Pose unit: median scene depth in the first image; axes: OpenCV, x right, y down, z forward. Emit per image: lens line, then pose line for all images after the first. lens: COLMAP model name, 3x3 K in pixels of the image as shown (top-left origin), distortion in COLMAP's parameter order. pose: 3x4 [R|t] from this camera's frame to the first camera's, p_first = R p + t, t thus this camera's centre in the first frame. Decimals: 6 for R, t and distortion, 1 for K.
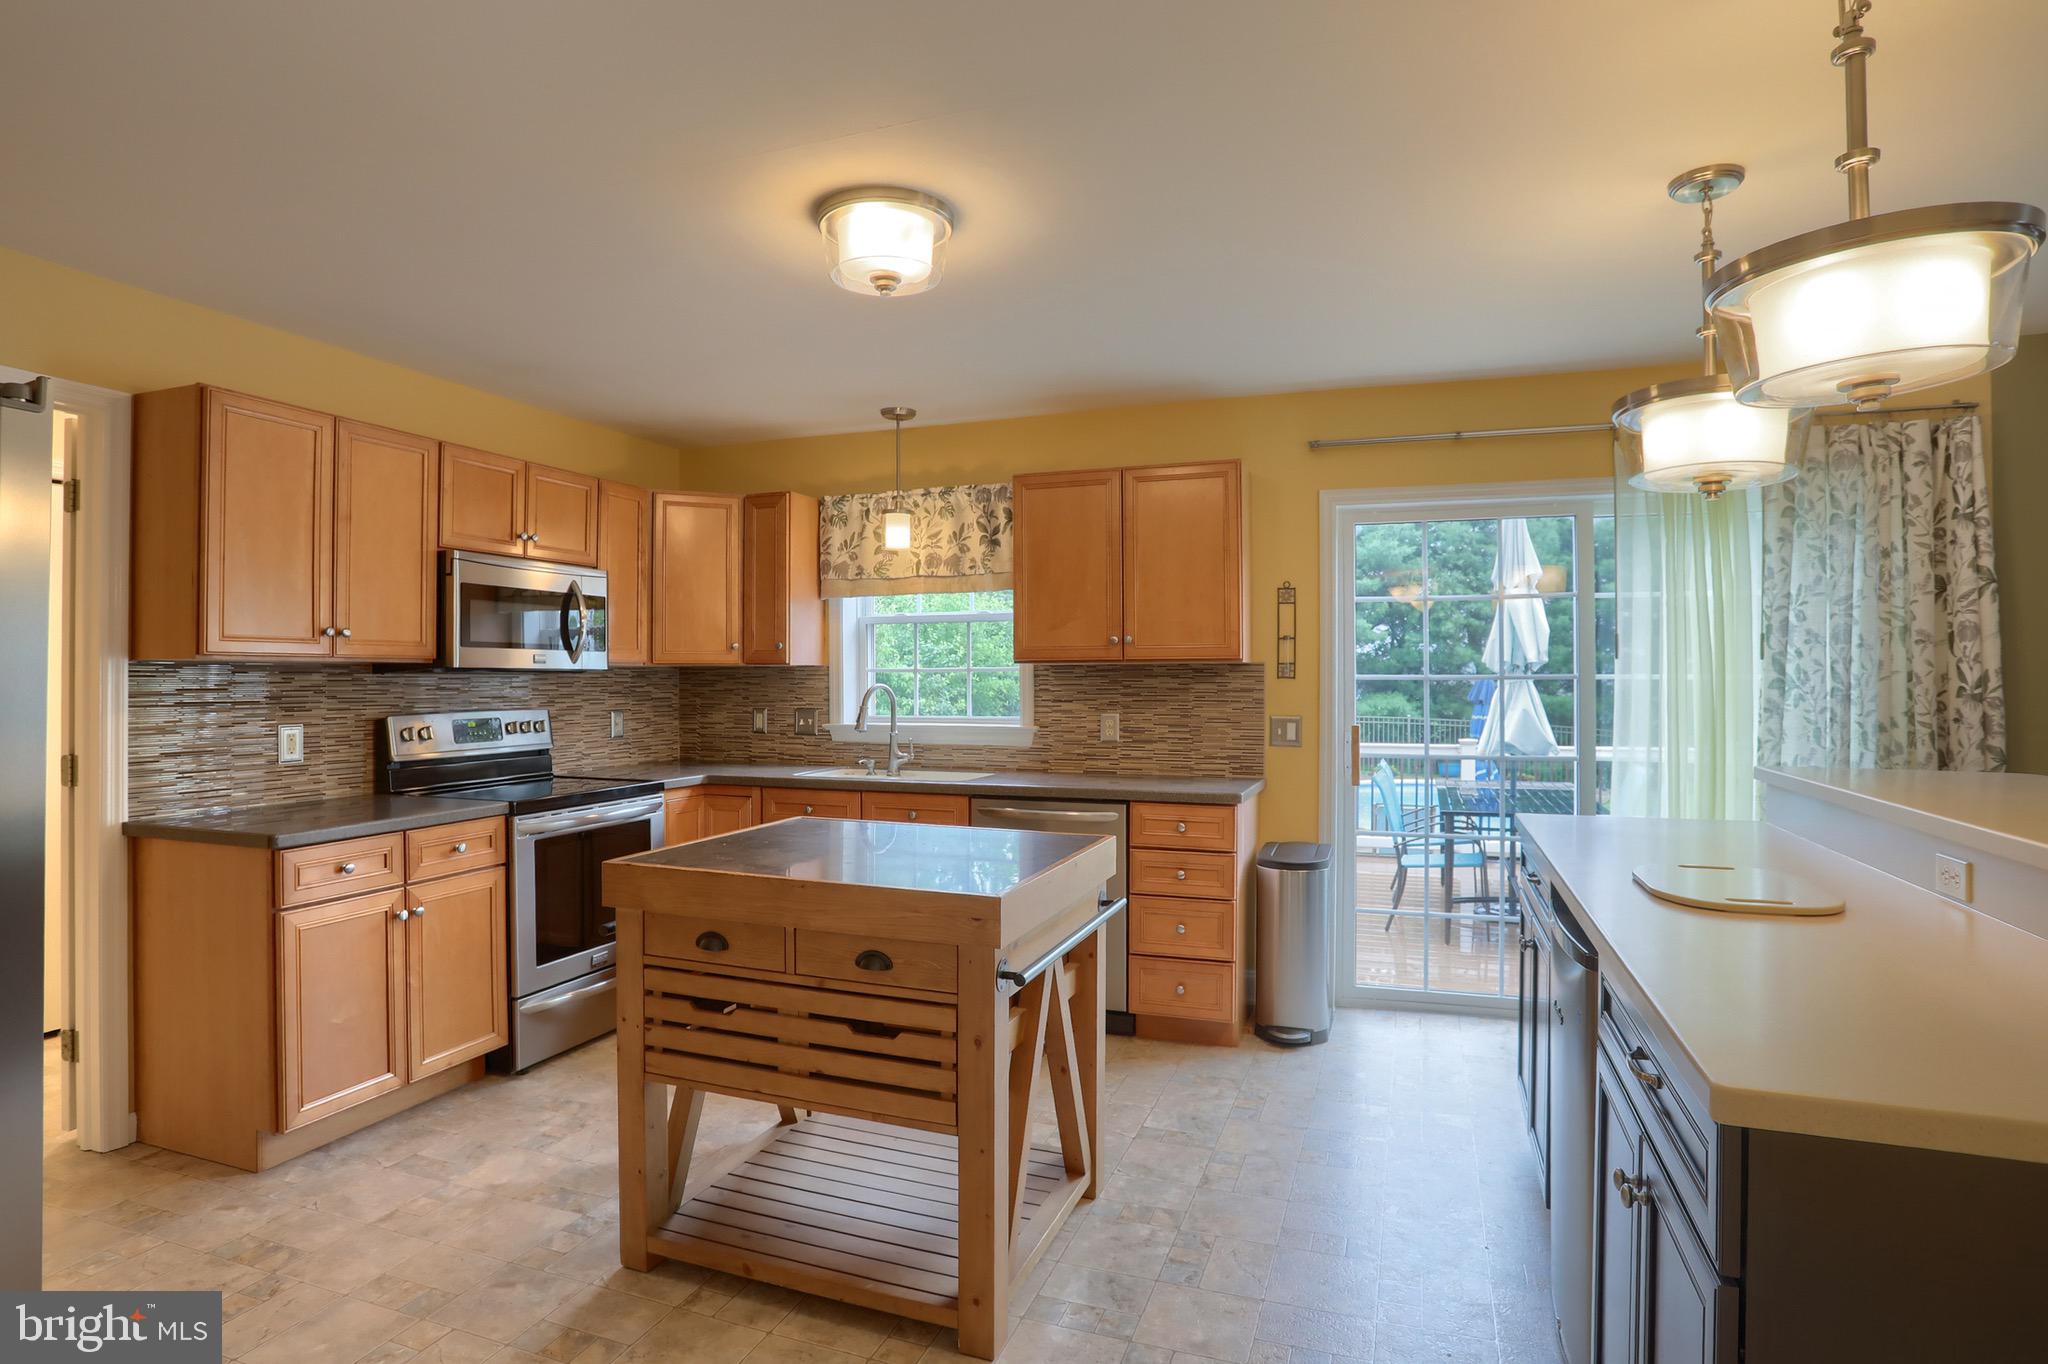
lens RADIAL K [[1024.4, 0, 1016.0], [0, 1024.4, 658.5], [0, 0, 1]] dist [-0.063223, 0.030110]
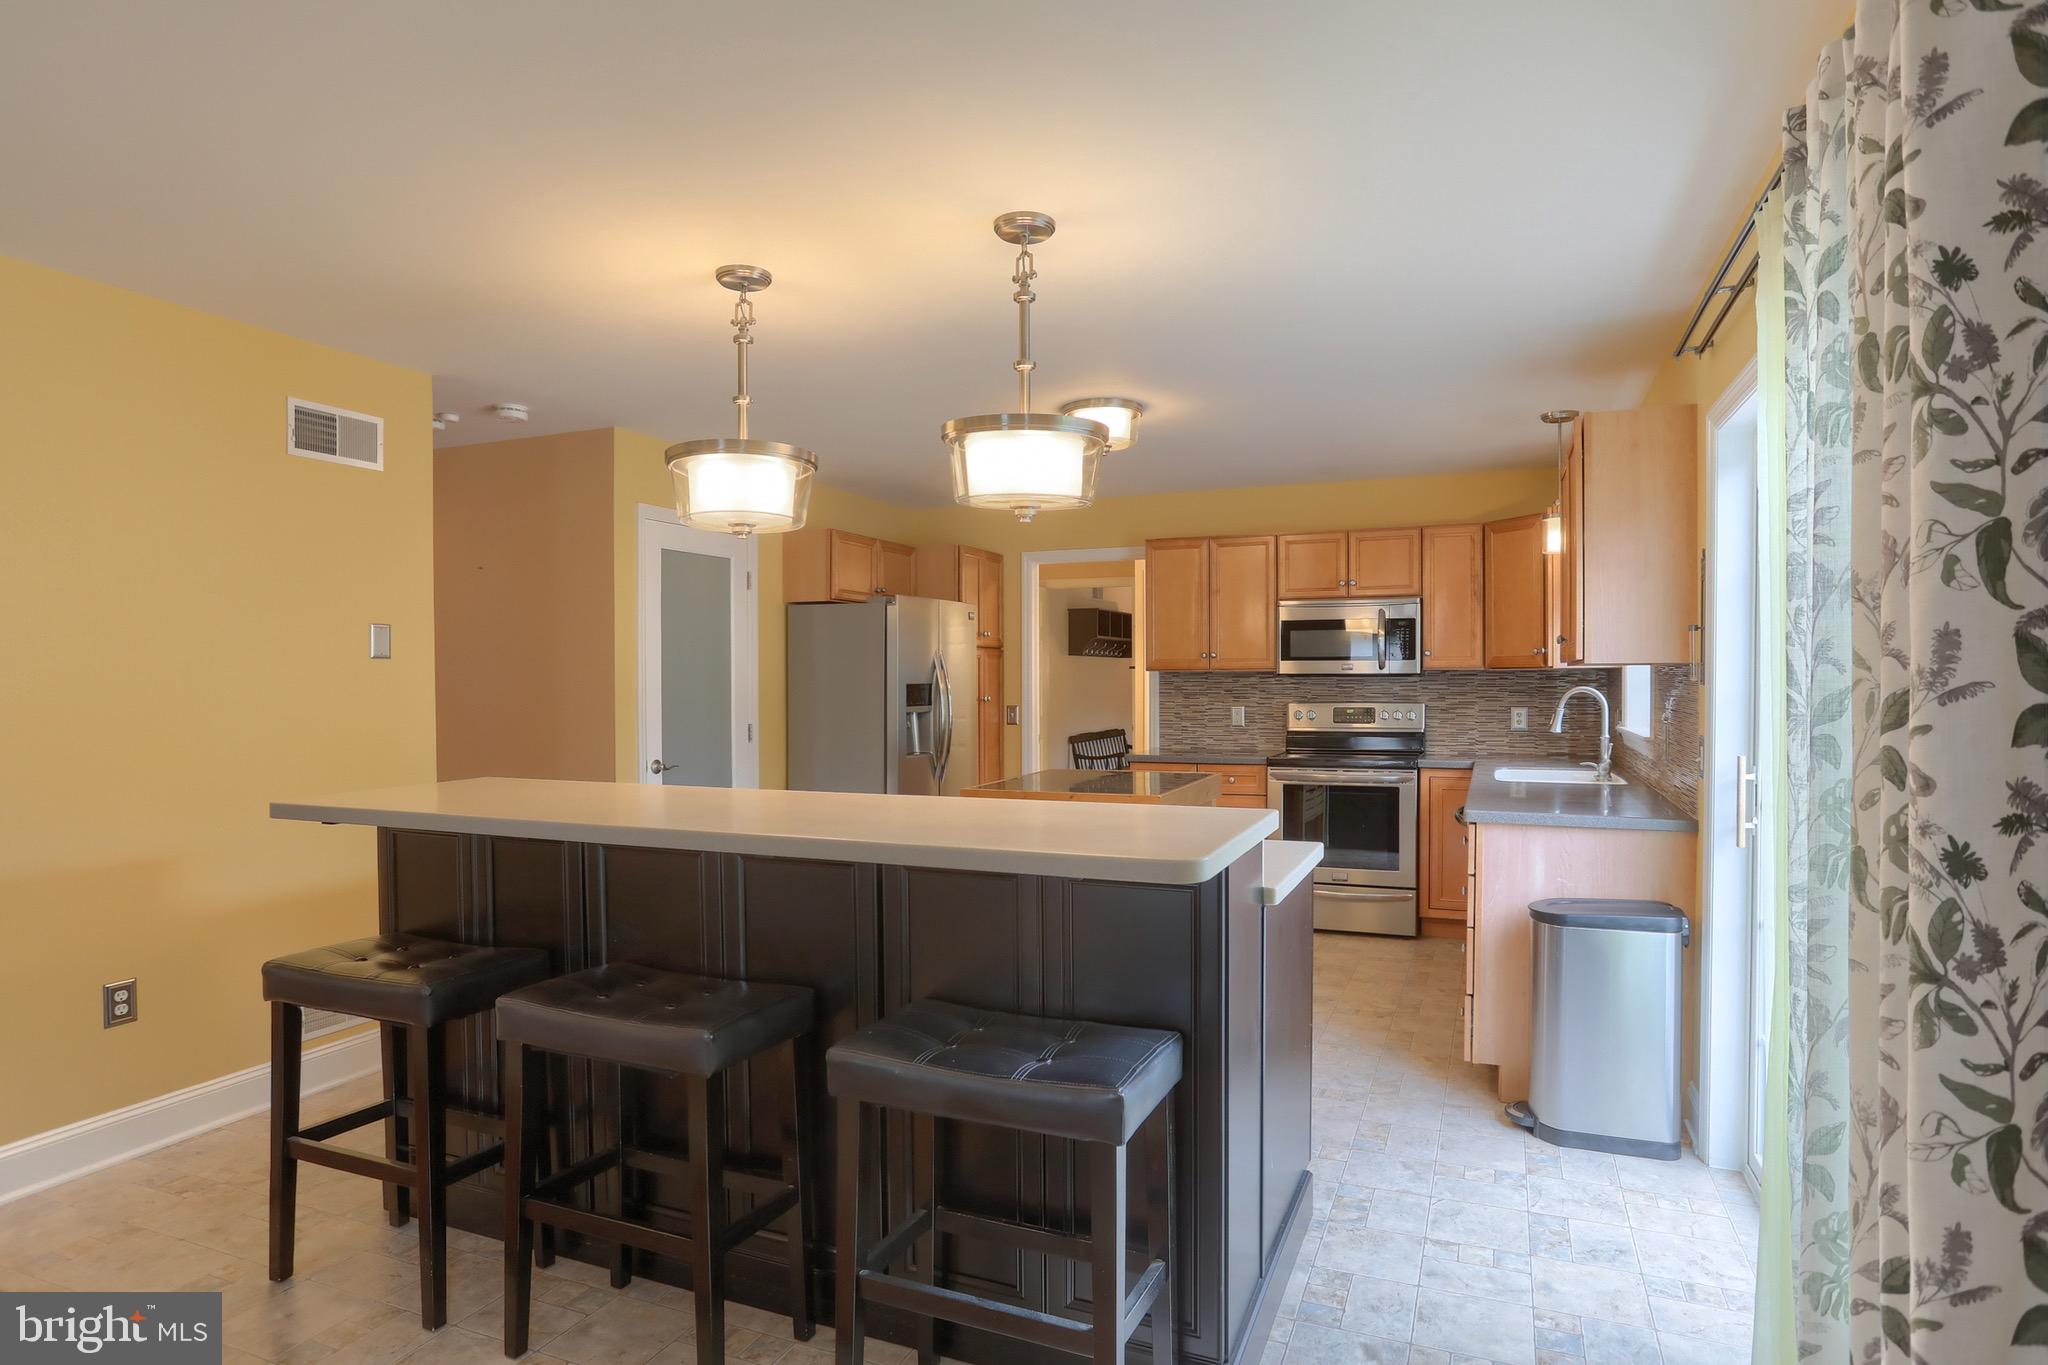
lens RADIAL K [[1122.3, 0, 1019.9], [0, 1122.3, 712.9], [0, 0, 1]] dist [-0.036823, -0.000040]
pose [[-0.057994, 0.032688, -0.997782, 0.984235], [0.023003, 0.999242, 0.031399, 0.004515], [0.998052, -0.021131, -0.058702, 0.535687]]
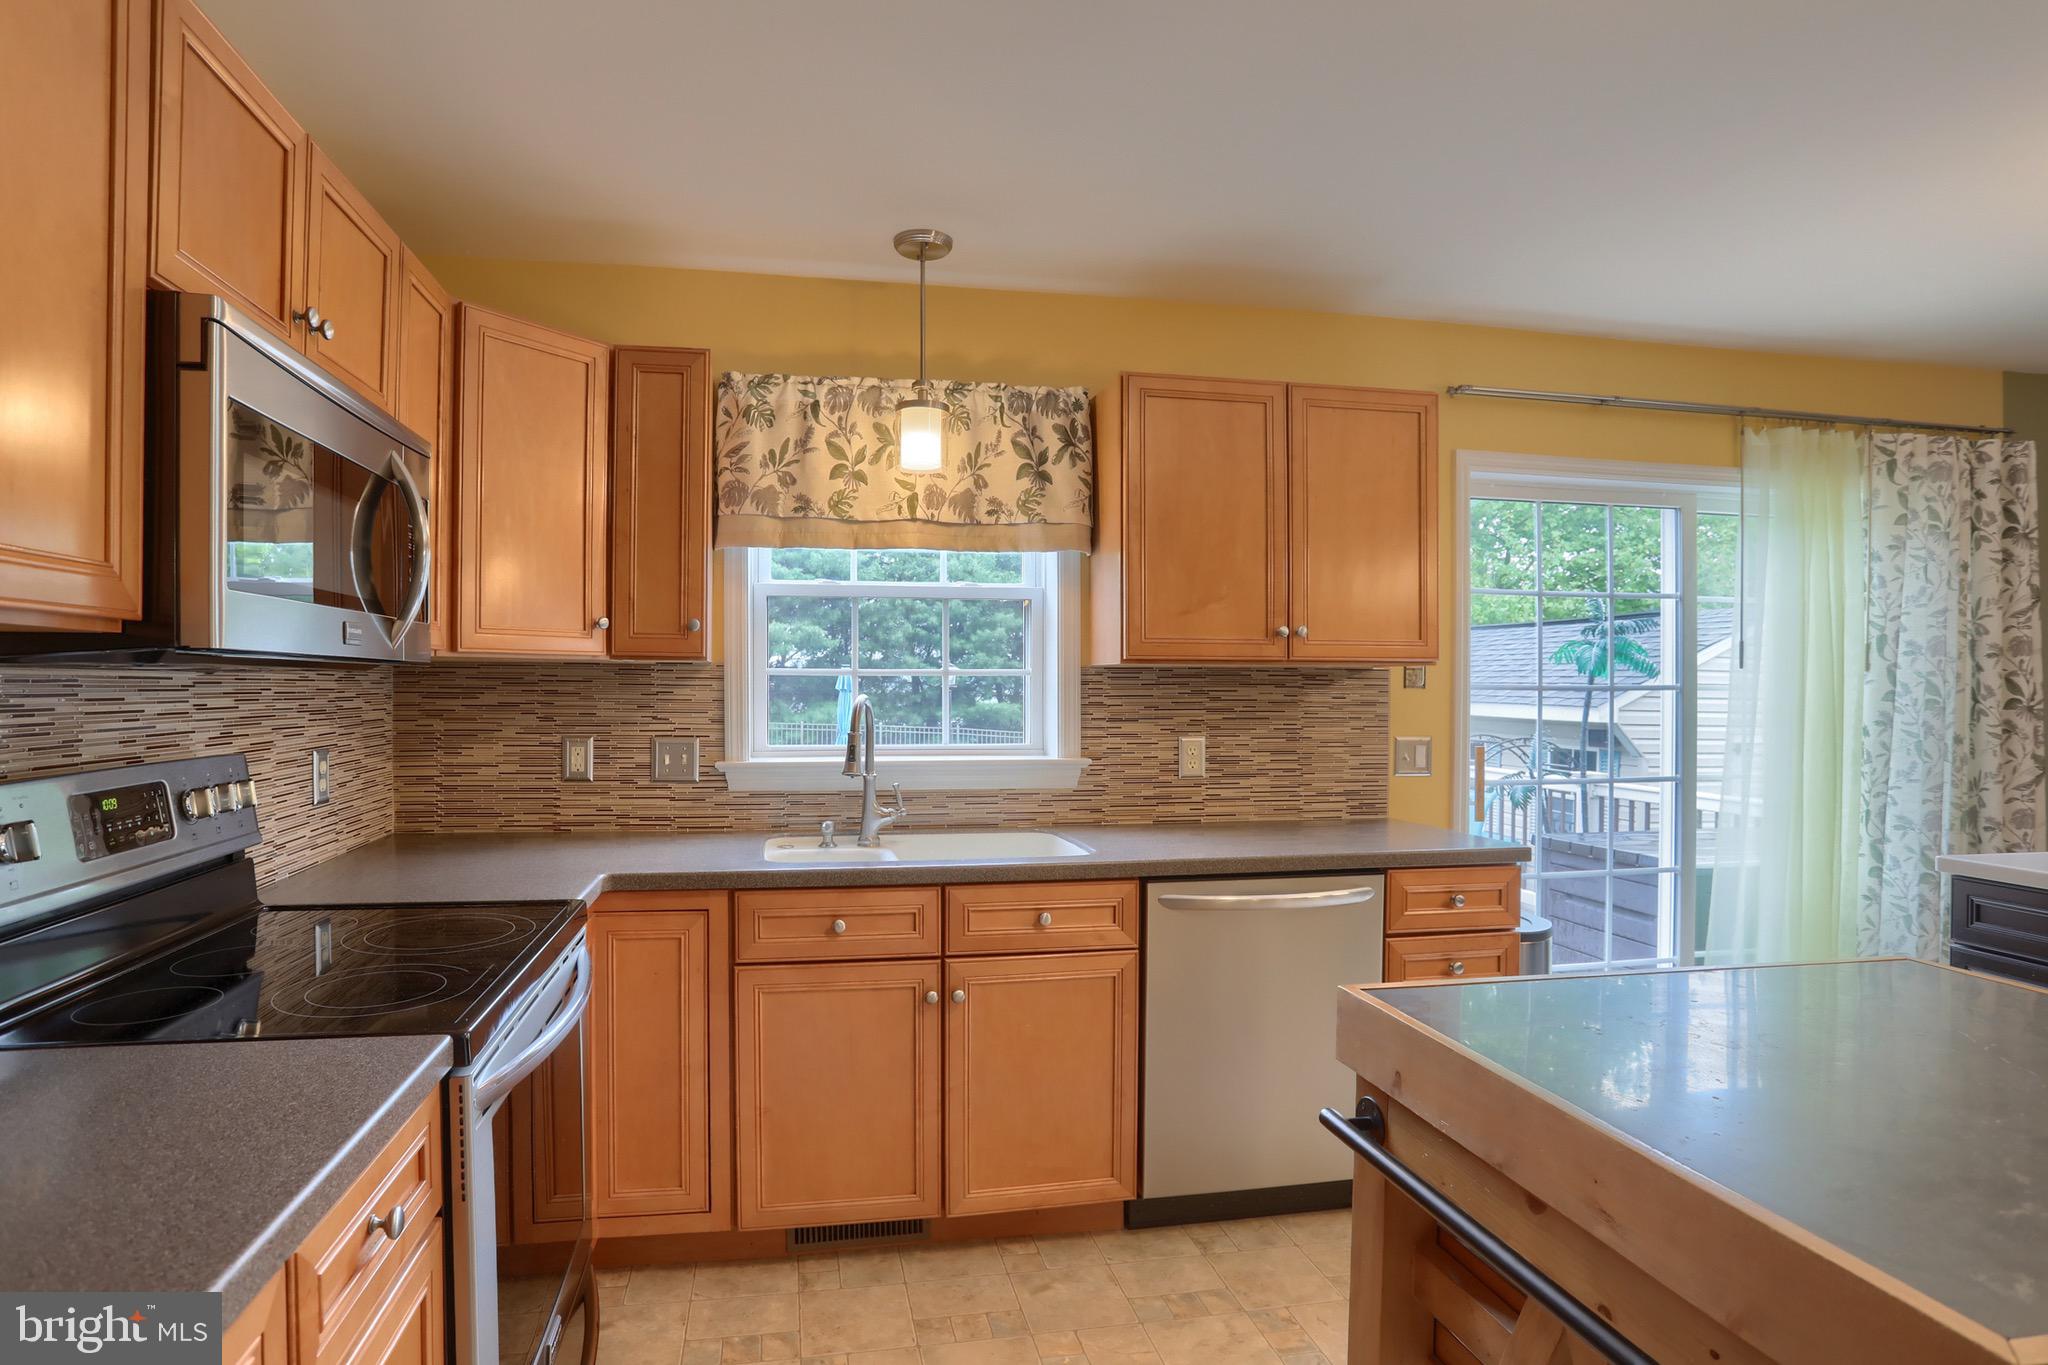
lens RADIAL K [[1064.1, 0, 1043.9], [0, 1064.1, 679.7], [0, 0, 1]] dist [-0.061244, 0.035832]
pose [[0.870001, 0.008049, 0.492984, -0.349600], [-0.014662, 0.999847, 0.009550, 0.008867], [-0.492831, -0.015536, 0.869986, 0.412259]]
